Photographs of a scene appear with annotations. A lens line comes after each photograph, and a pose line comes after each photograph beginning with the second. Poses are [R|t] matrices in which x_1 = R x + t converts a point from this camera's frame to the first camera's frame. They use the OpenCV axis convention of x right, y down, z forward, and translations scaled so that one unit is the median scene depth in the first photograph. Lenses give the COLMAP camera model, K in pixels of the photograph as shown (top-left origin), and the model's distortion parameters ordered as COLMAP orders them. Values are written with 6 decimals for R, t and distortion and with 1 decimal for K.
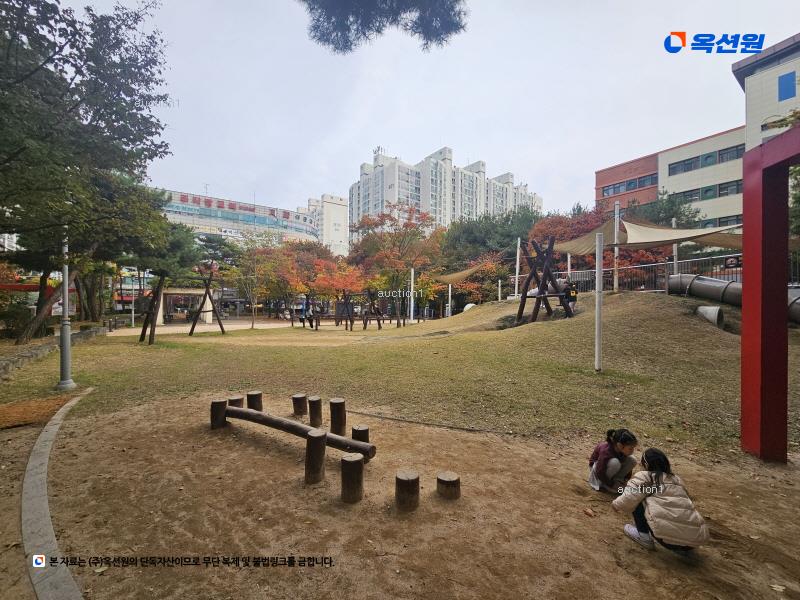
lens RADIAL K [[326.6, 0, 401.5], [0, 326.6, 302.3], [0, 0, 1]] dist [0.001256, 0.000233]
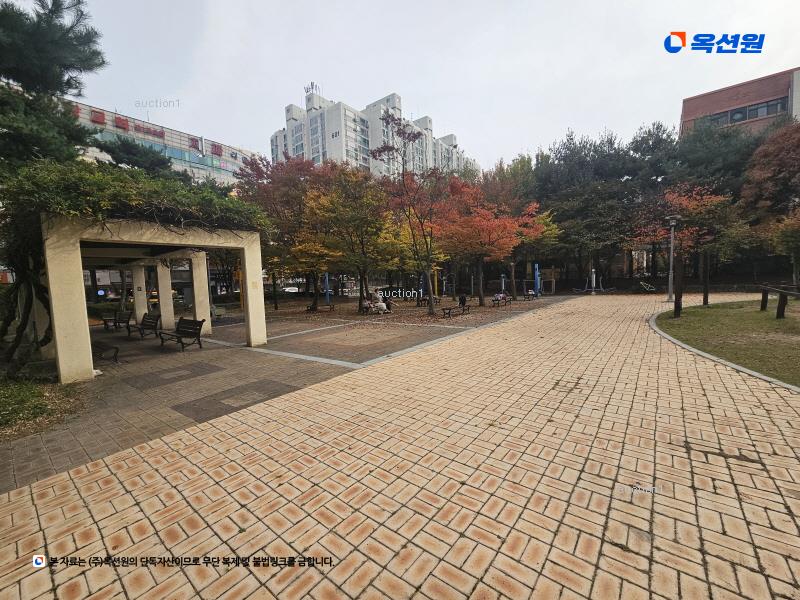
lens RADIAL K [[326.6, 0, 399.1], [0, 326.6, 300.7], [0, 0, 1]] dist [0.001256, 0.000233]
pose [[0.957011, -0.063814, 0.282944, -0.129814], [0.045480, 0.996446, 0.070906, 0.000794], [-0.286463, -0.054989, 0.956512, 0.160619]]
